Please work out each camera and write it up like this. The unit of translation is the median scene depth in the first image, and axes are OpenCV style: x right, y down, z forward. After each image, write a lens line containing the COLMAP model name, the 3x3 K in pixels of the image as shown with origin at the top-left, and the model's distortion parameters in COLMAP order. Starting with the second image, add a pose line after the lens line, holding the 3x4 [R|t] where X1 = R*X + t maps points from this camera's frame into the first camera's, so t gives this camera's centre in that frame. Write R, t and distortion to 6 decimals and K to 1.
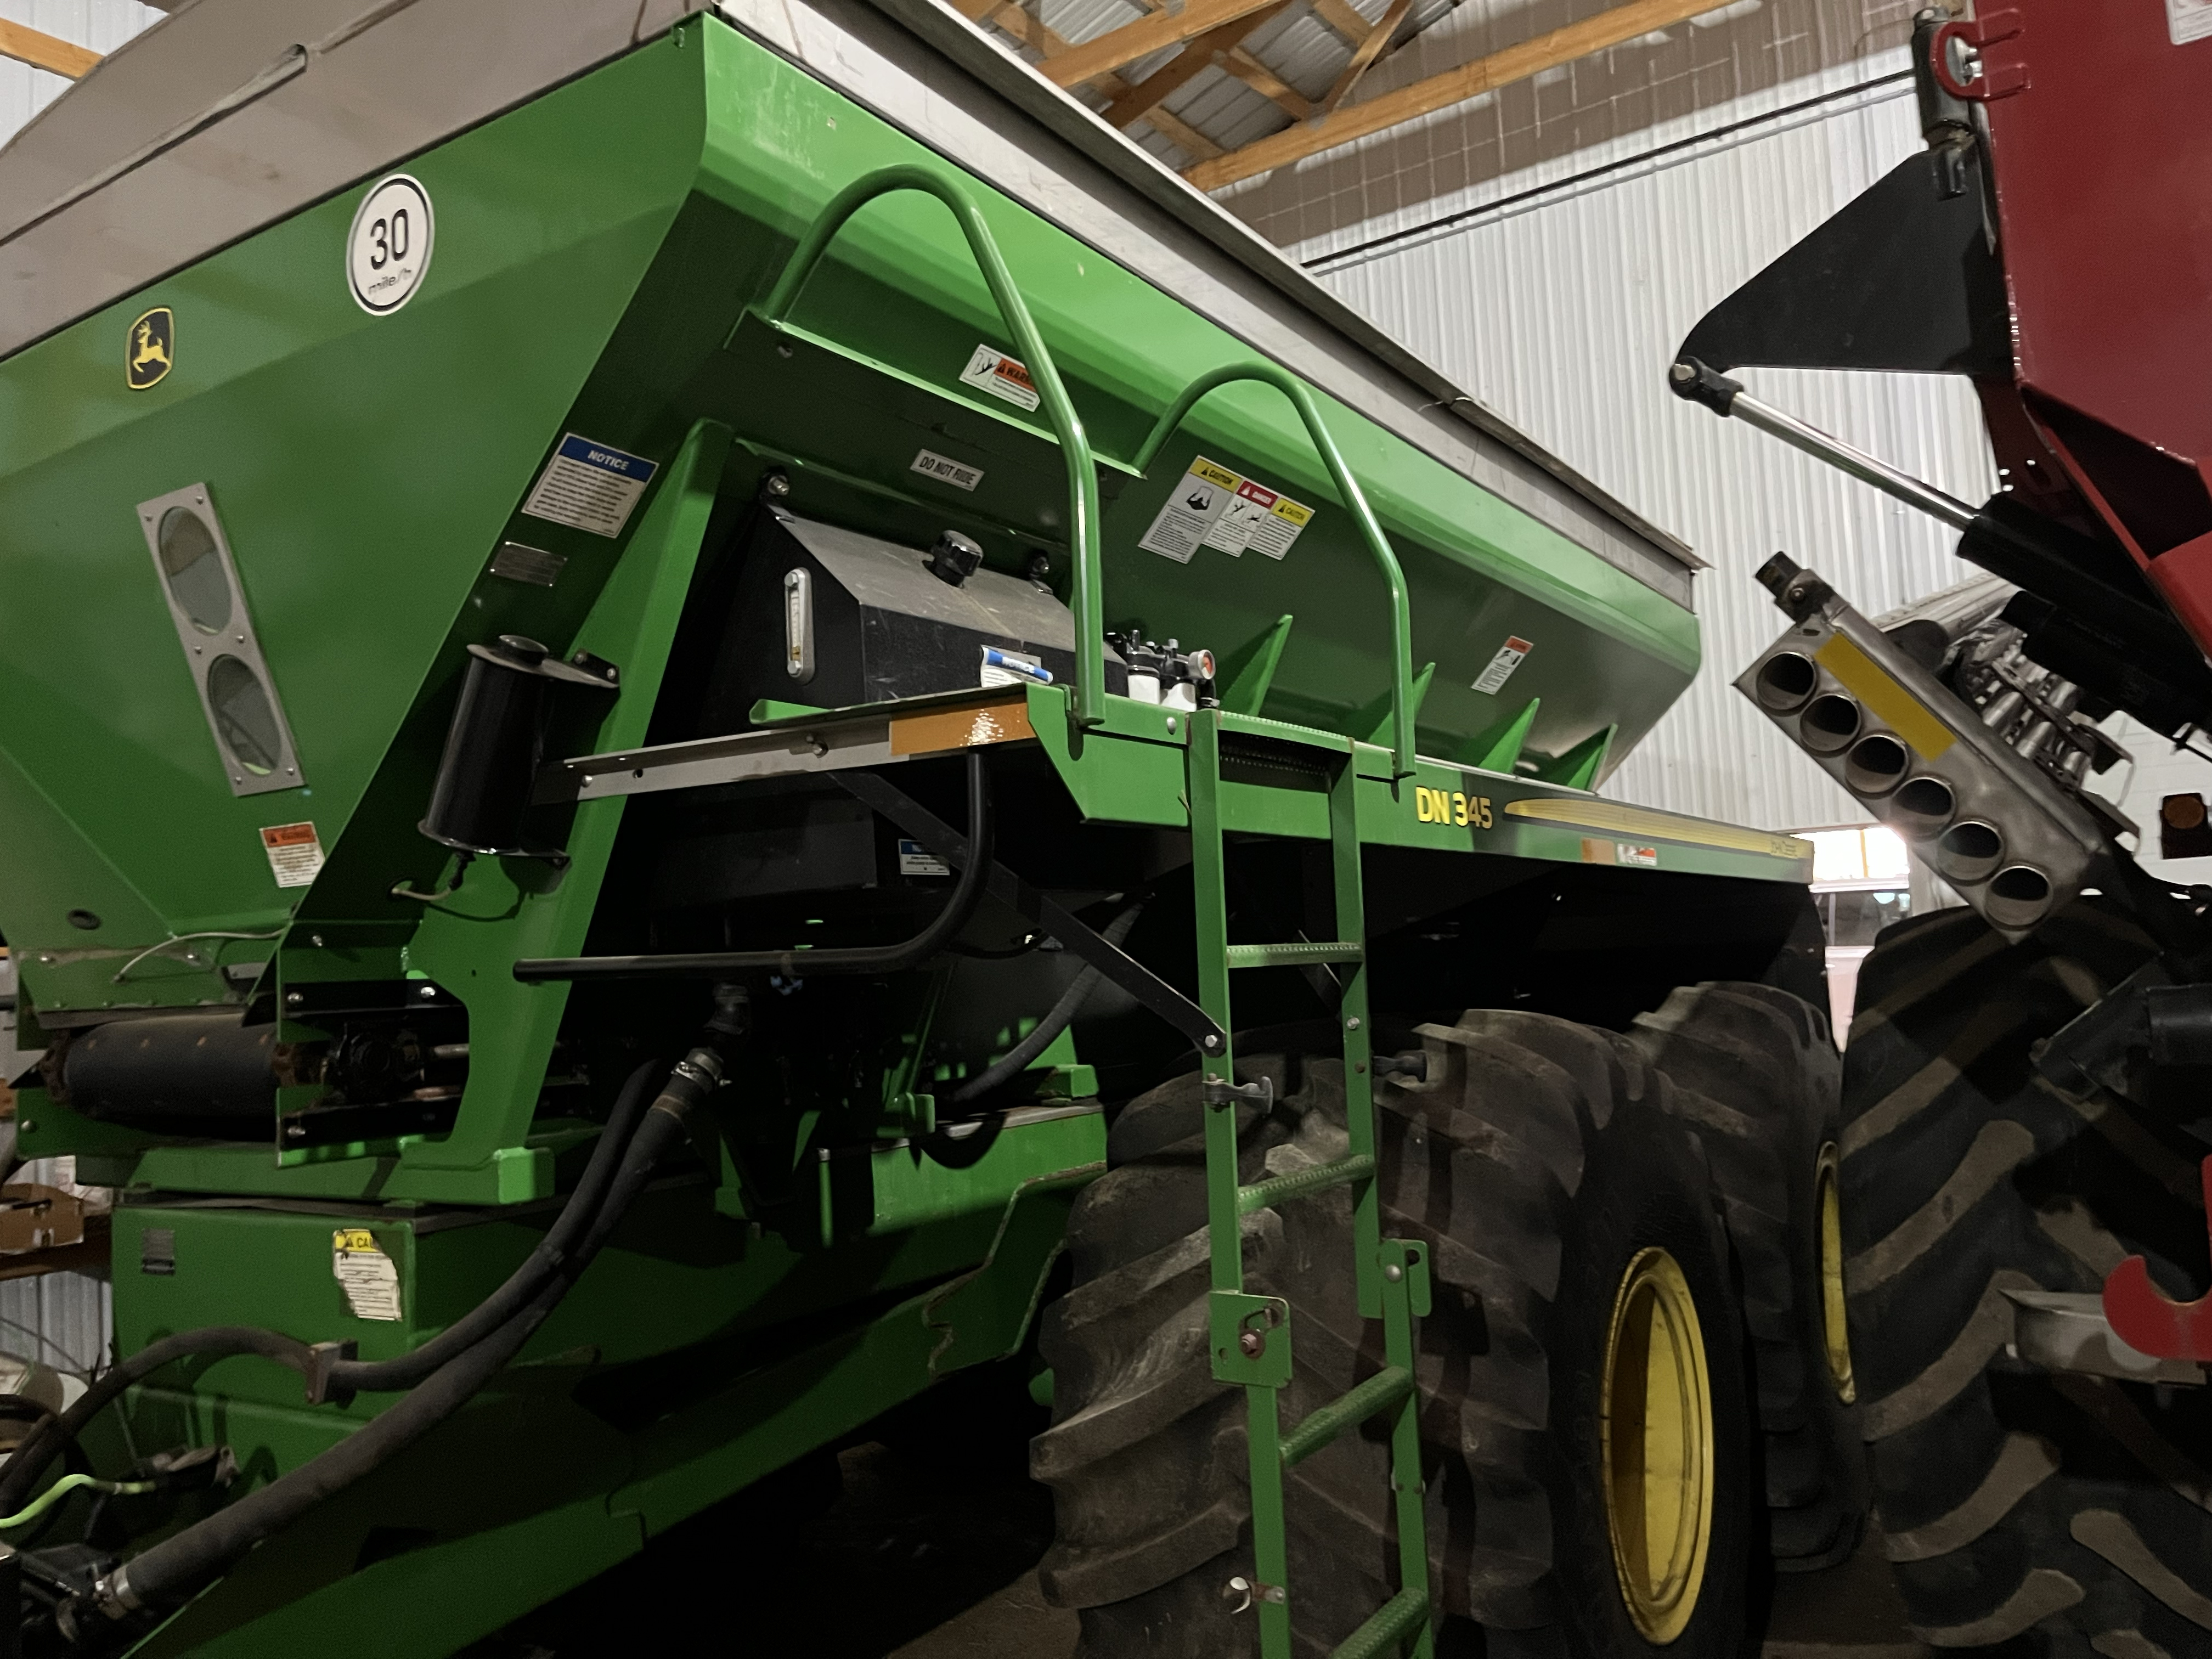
lens RADIAL K [[1708.8, 0, 1084.3], [0, 1708.8, 814.1], [0, 0, 1]] dist [0.067287, -0.084174]
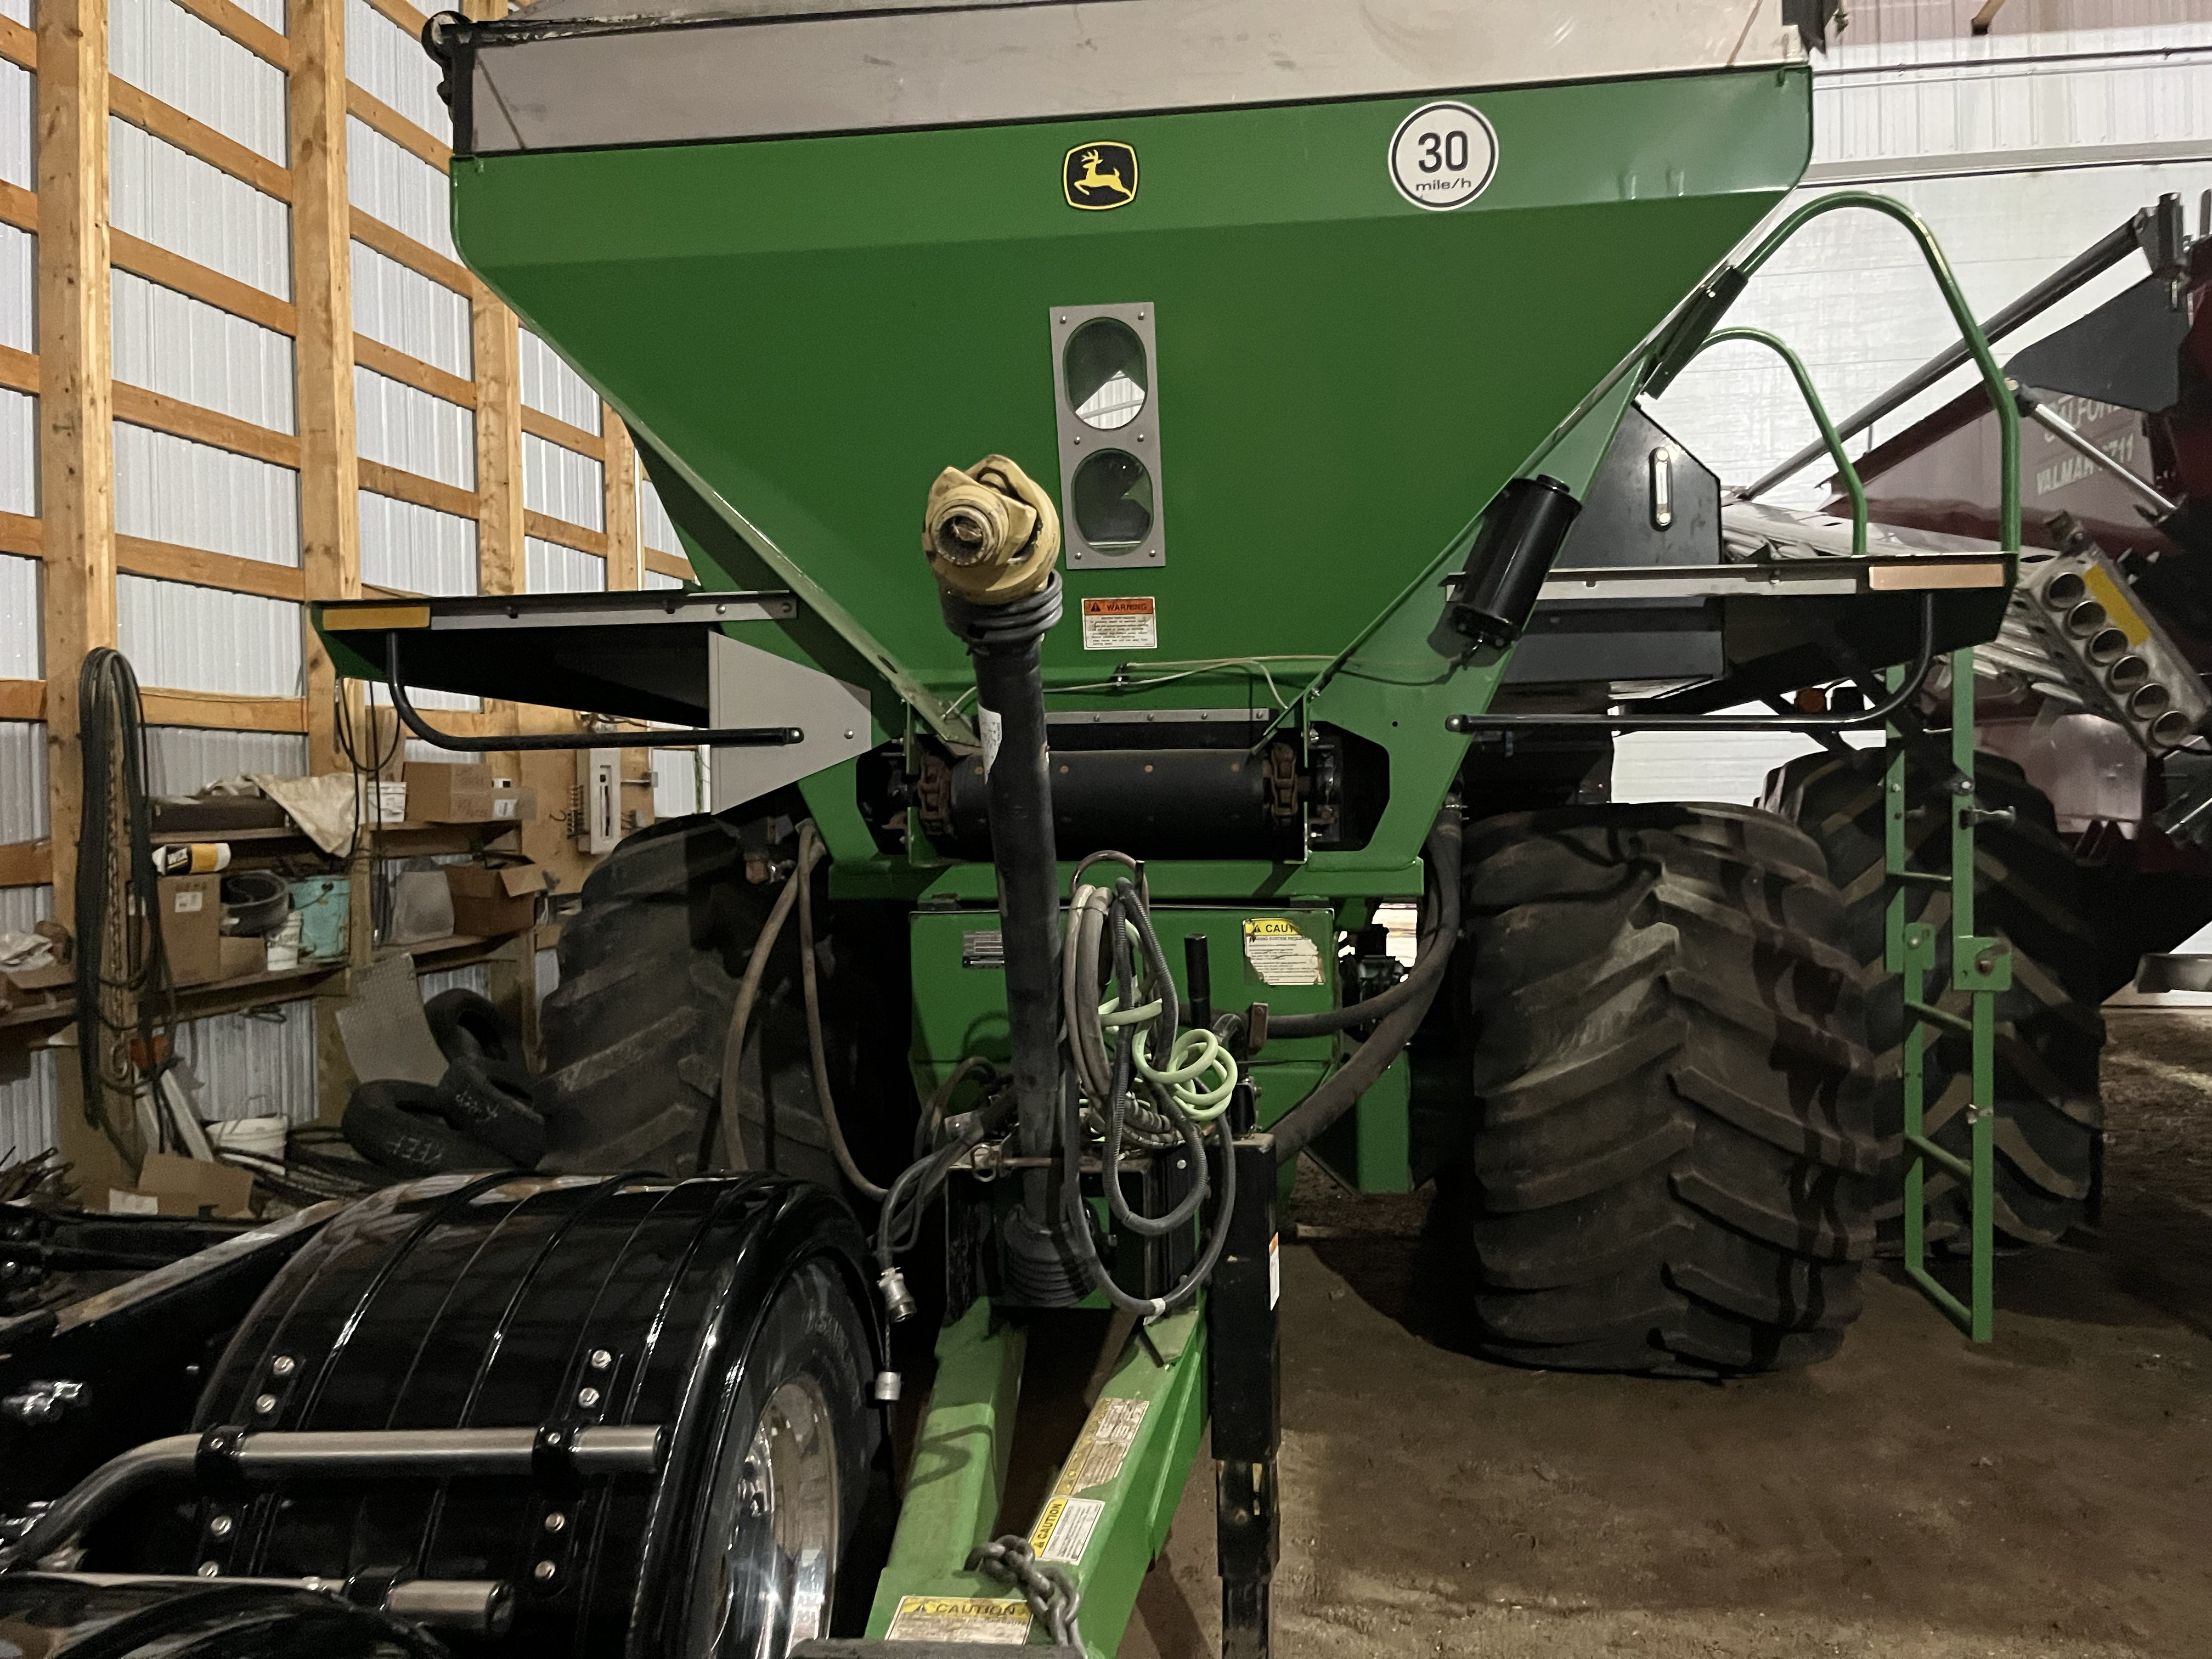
lens RADIAL K [[1708.8, 0, 1145.4], [0, 1708.8, 815.4], [0, 0, 1]] dist [0.067287, -0.084174]
pose [[0.895356, 0.033388, 0.444098, -0.992898], [-0.069050, 0.995534, 0.064368, 0.081381], [-0.439966, -0.088298, 0.893663, -0.085561]]
